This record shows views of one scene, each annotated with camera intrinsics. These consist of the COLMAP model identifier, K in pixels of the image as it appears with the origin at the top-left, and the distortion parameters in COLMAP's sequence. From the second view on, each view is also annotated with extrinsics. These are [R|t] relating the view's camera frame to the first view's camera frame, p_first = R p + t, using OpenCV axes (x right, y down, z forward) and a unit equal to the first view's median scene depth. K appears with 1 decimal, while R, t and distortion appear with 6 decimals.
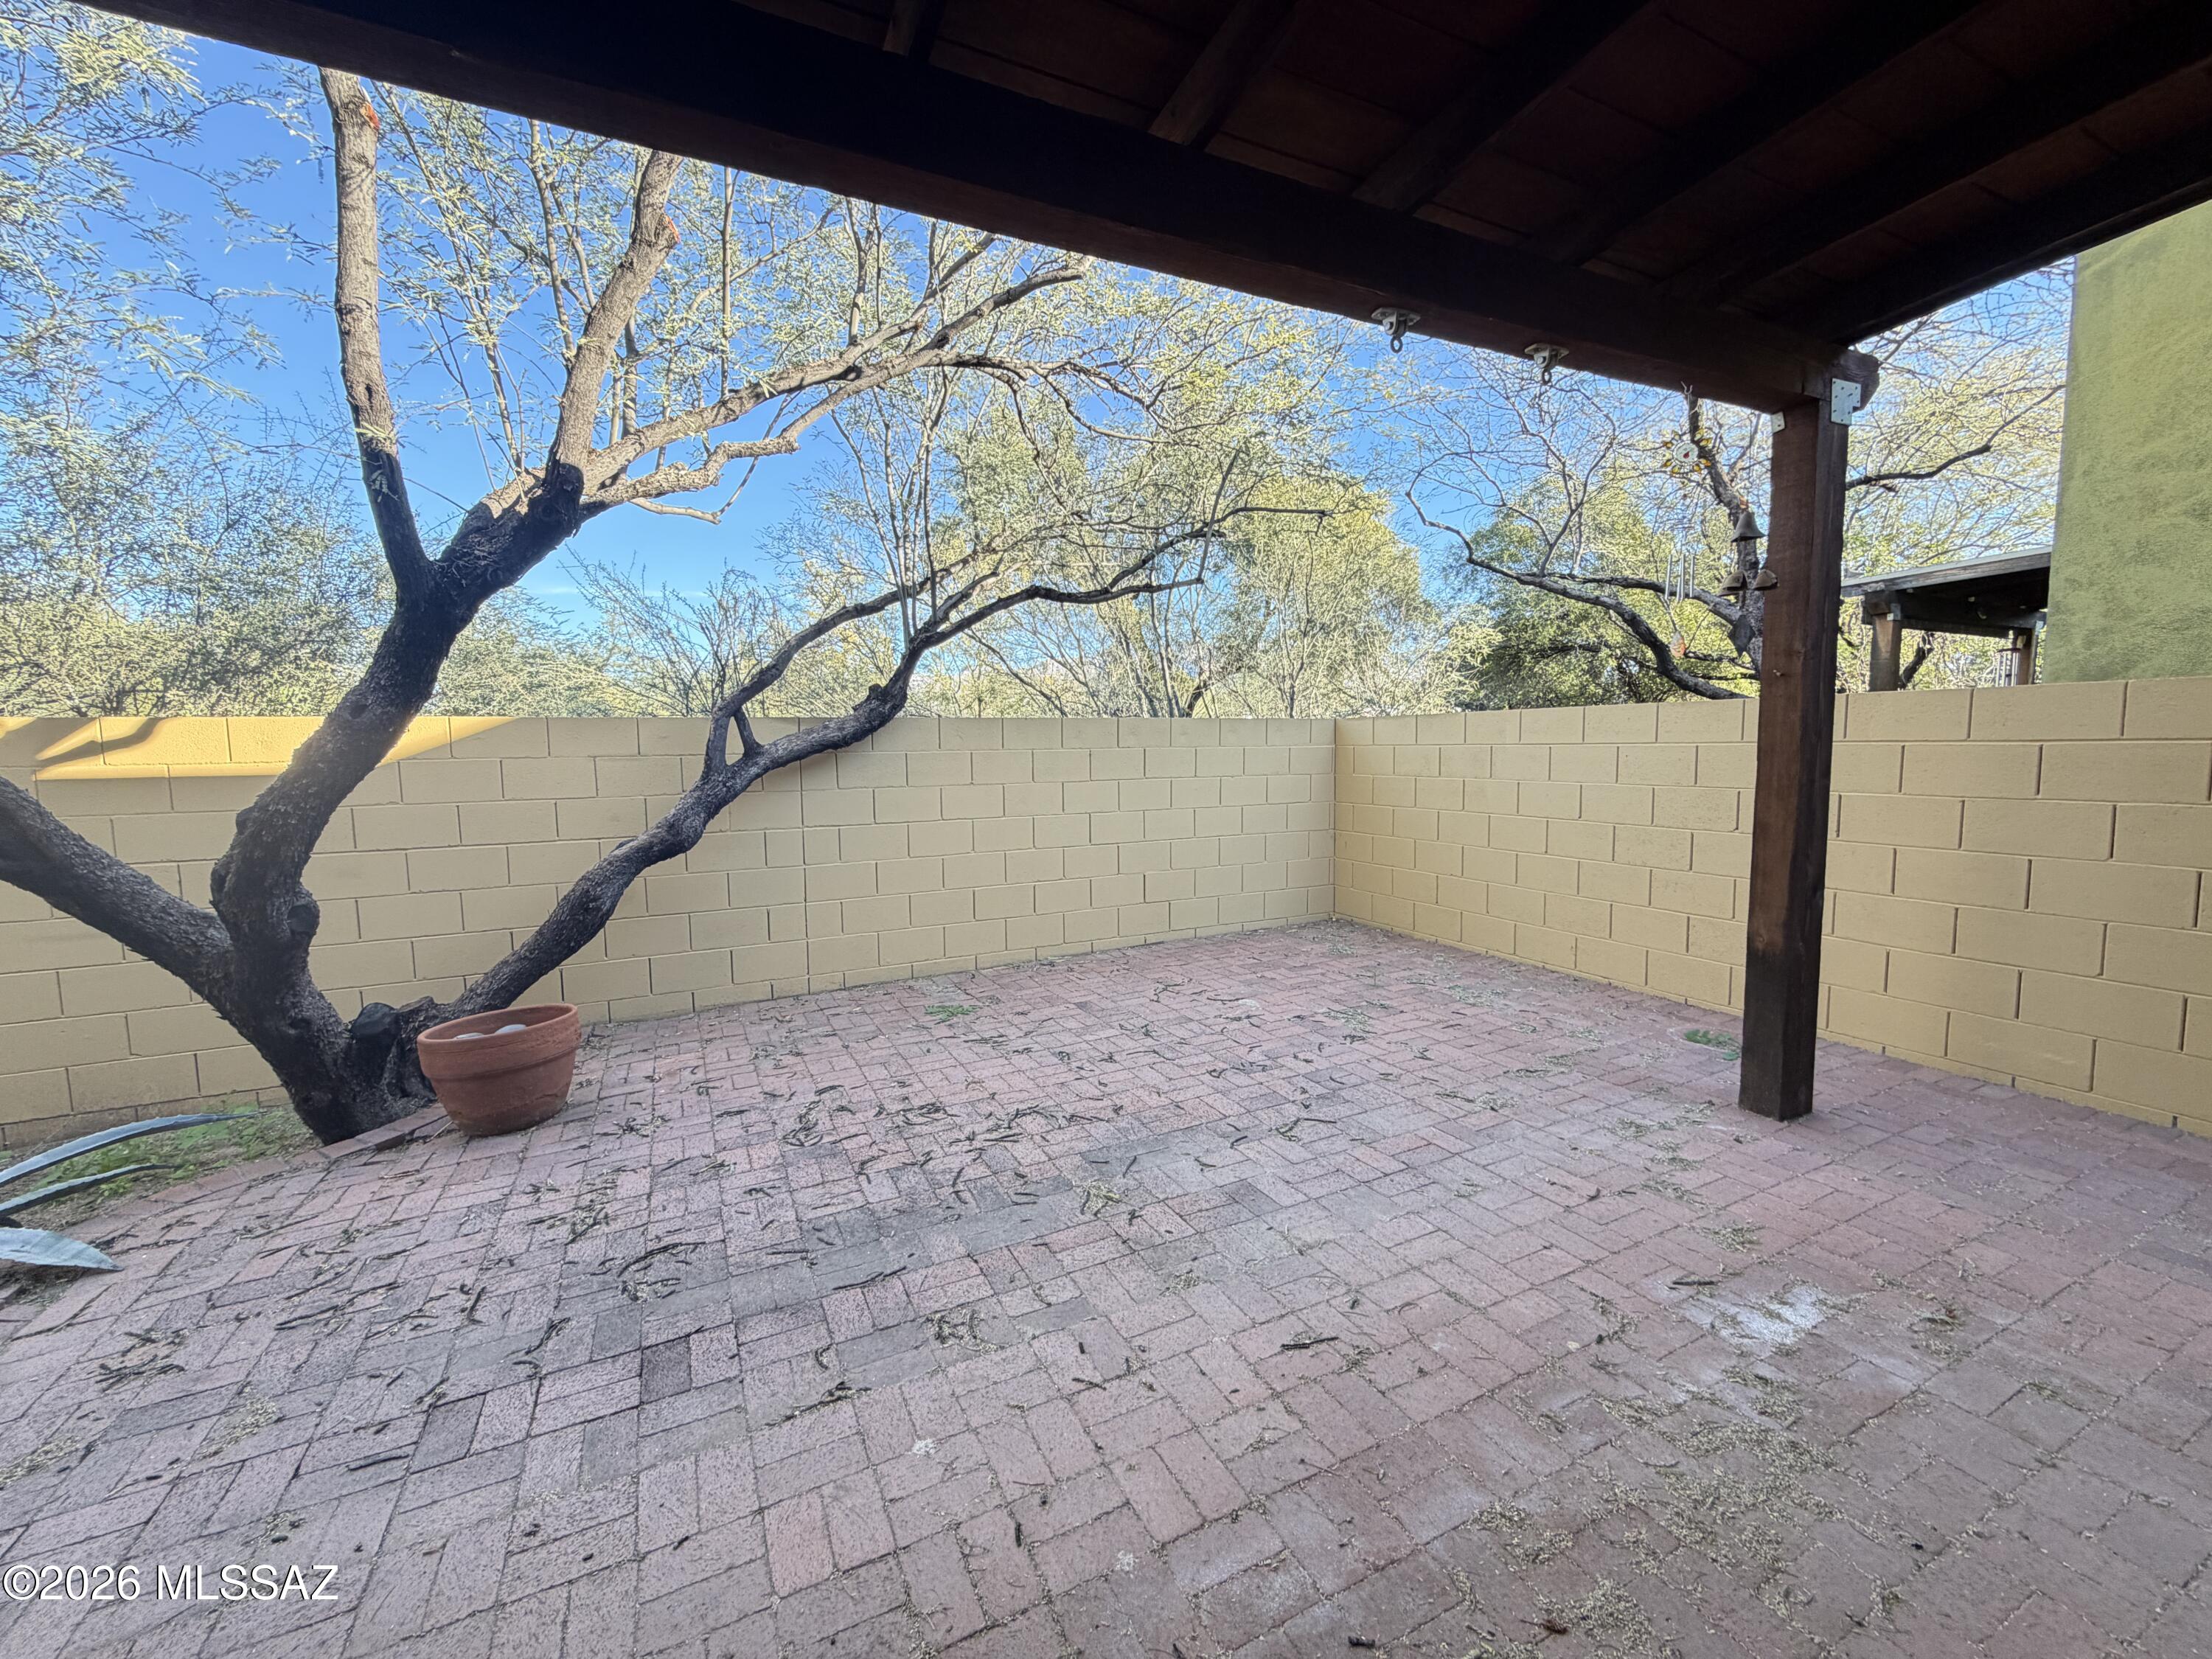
lens RADIAL K [[882.2, 0, 1100.4], [0, 882.2, 824.7], [0, 0, 1]] dist [-0.001547, 0.000315]
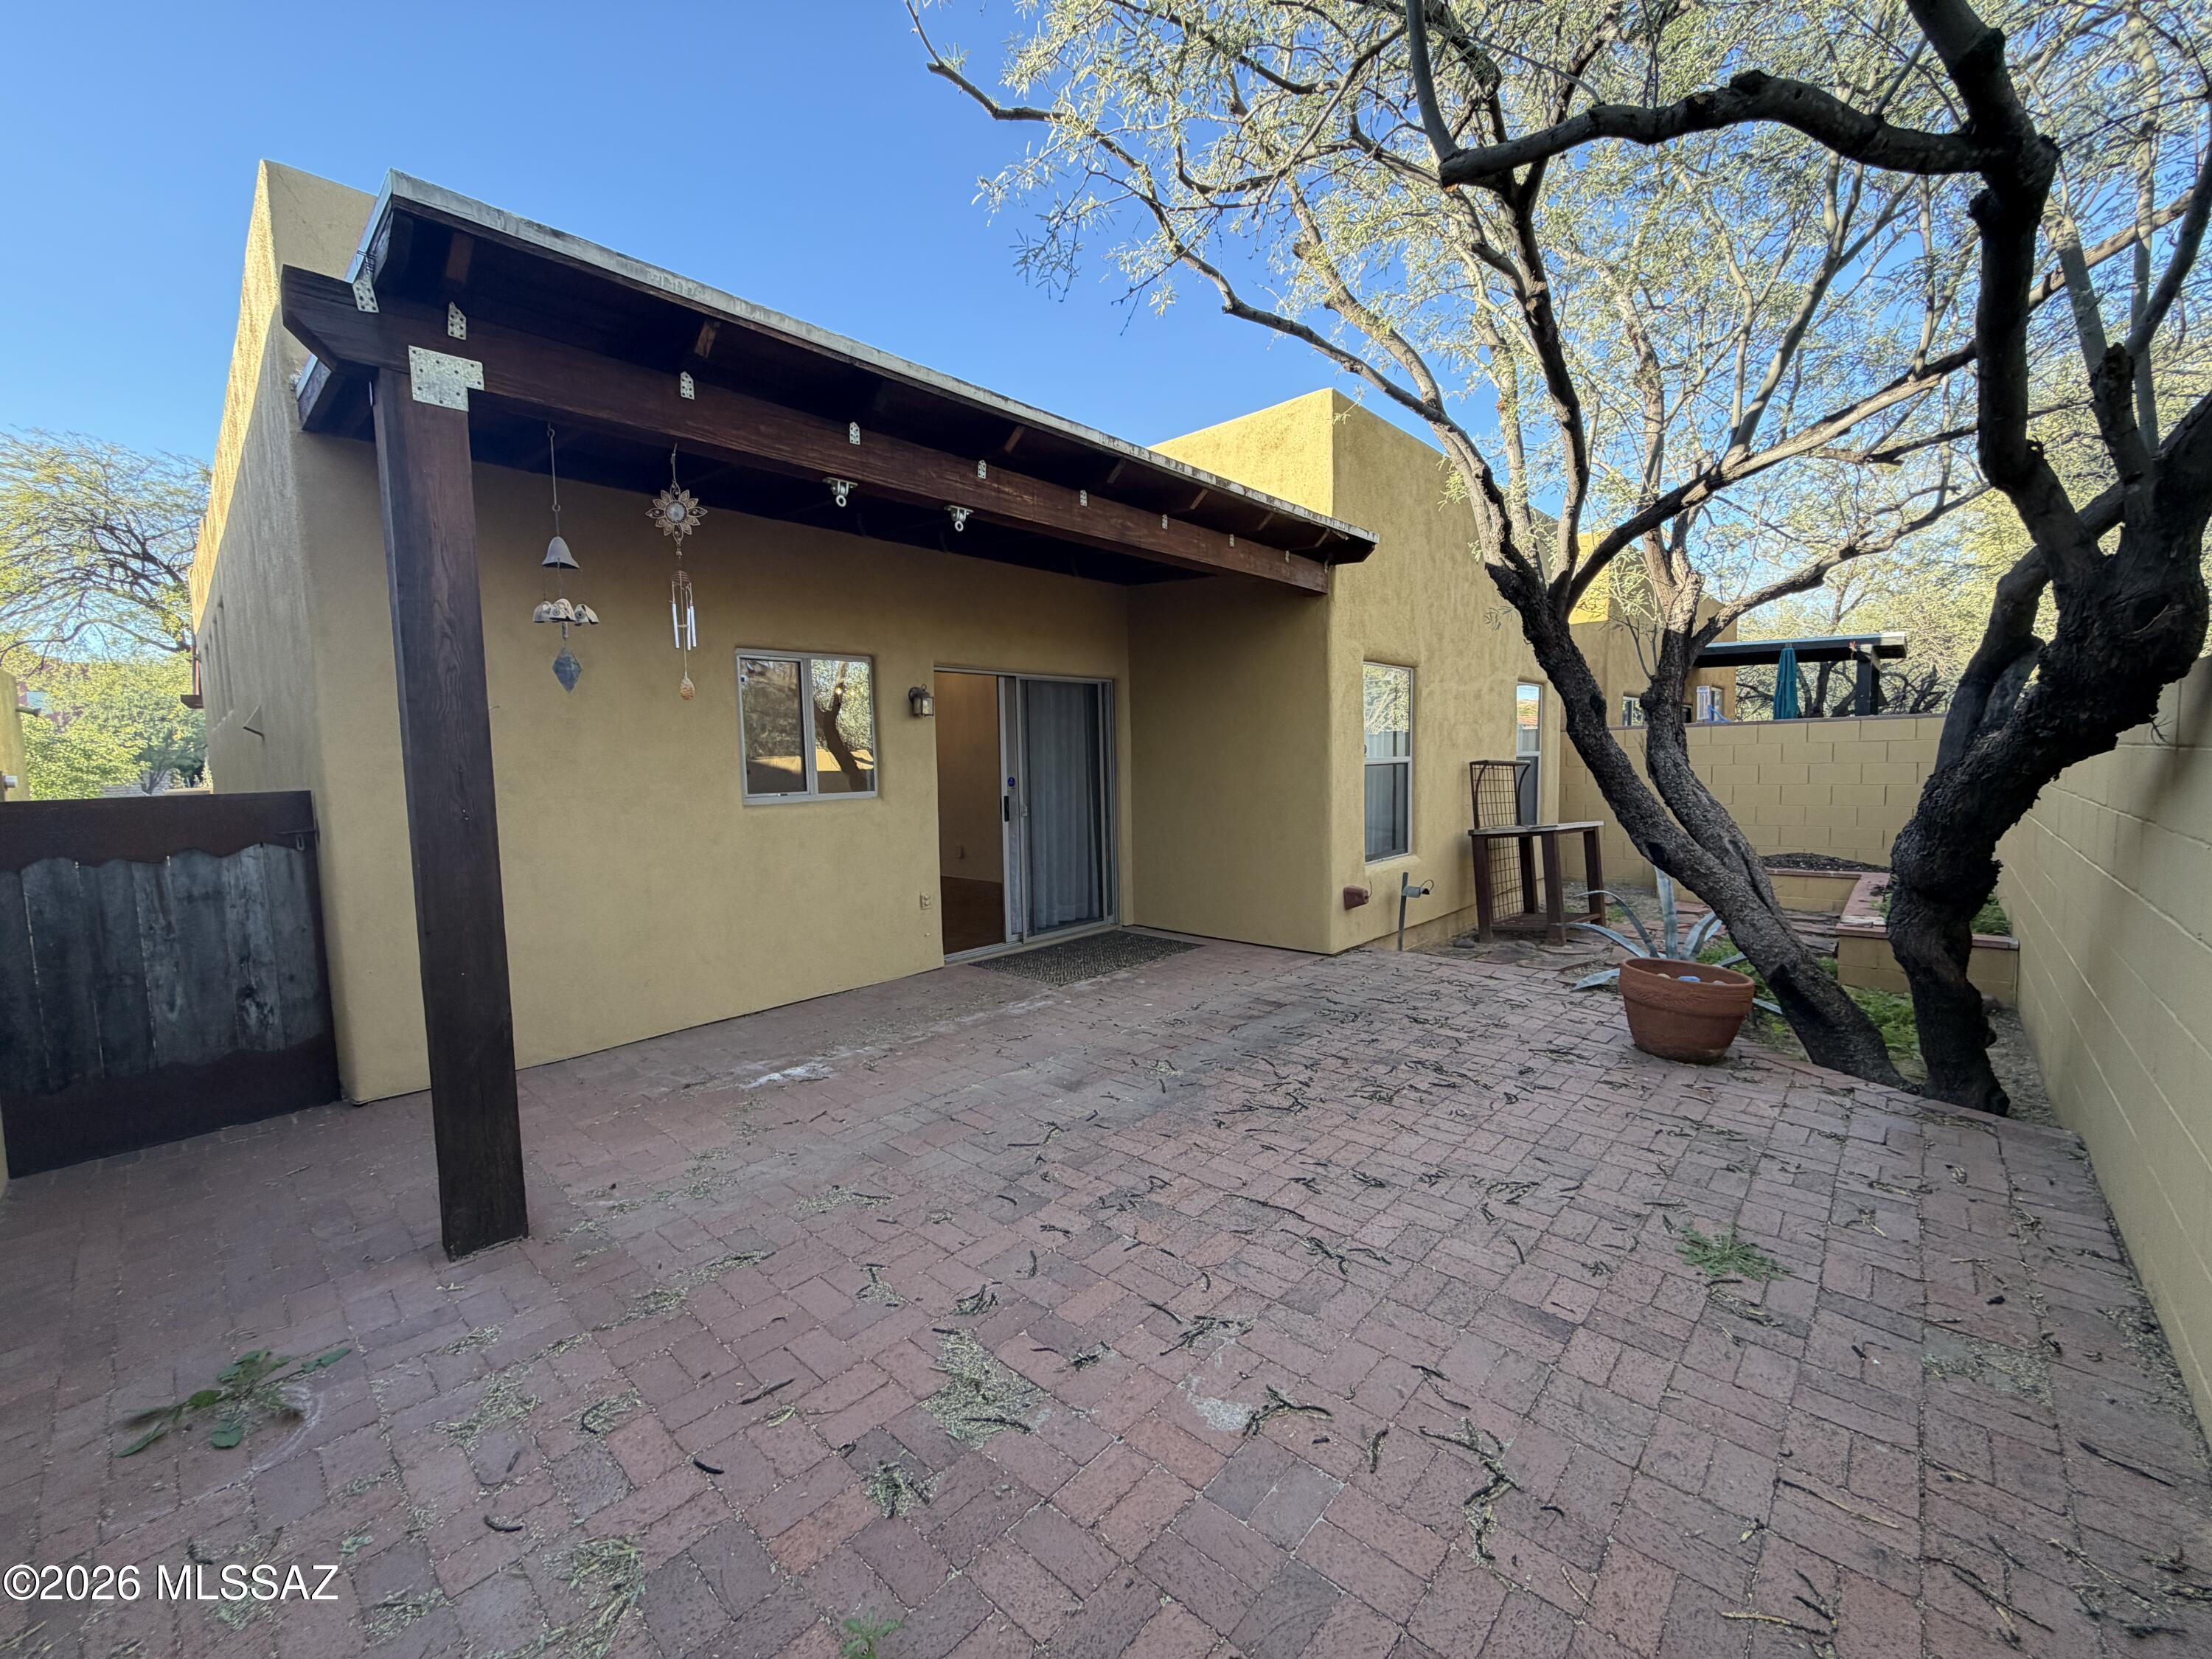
lens RADIAL K [[882.2, 0, 1108.5], [0, 882.2, 829.9], [0, 0, 1]] dist [-0.001547, 0.000315]
pose [[-0.930225, 0.068791, -0.360485, 0.485751], [0.007451, 0.985613, 0.168856, -0.180113], [0.366915, 0.154388, -0.917354, 1.857634]]
